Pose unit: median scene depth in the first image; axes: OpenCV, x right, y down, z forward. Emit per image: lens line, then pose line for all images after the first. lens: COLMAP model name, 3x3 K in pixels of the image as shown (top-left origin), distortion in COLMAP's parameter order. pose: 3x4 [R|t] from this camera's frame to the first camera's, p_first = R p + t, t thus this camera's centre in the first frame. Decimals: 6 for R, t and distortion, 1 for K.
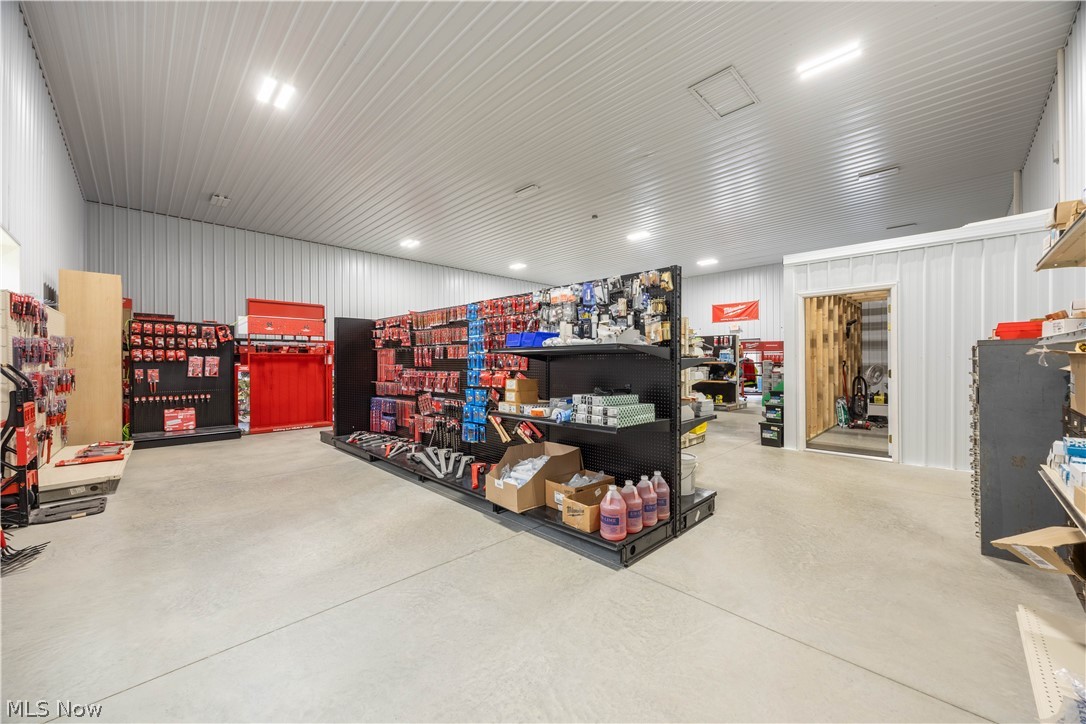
lens RADIAL K [[412.9, 0, 543.0], [0, 412.9, 362.0], [0, 0, 1]] dist [-0.000861, -0.000182]
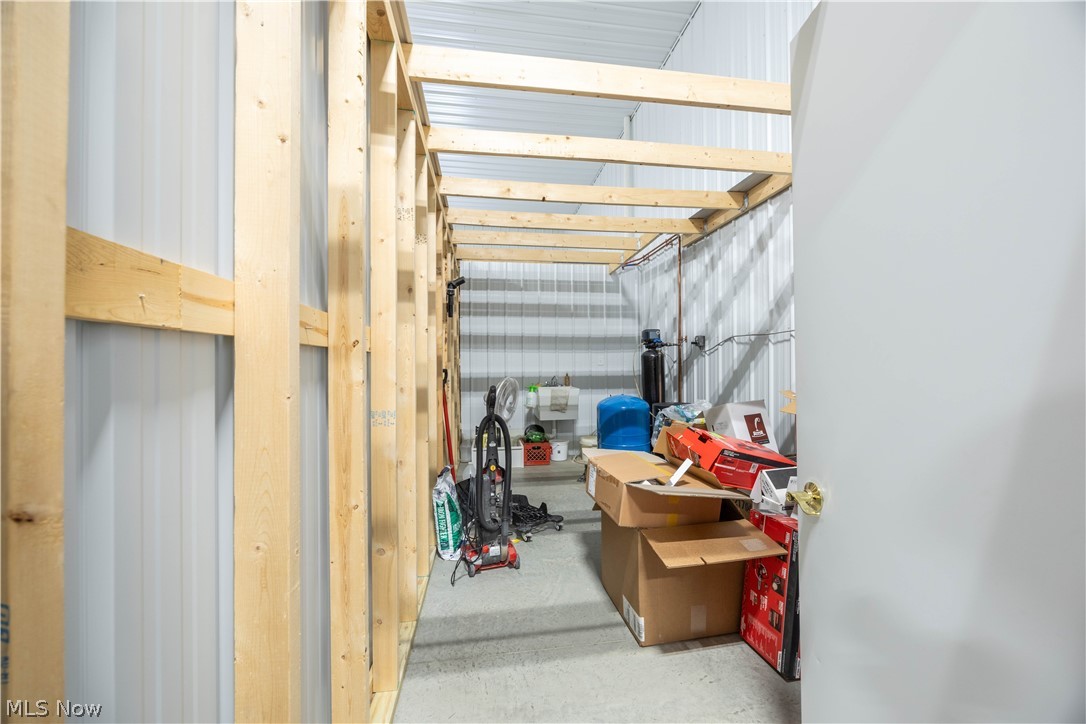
lens RADIAL K [[412.9, 0, 543.0], [0, 412.9, 362.0], [0, 0, 1]] dist [-0.000861, -0.000182]
pose [[0.593859, 0.013771, 0.804451, 0.483135], [0.001411, 0.999834, -0.018158, -0.003267], [-0.804568, 0.011919, 0.593741, 0.716098]]
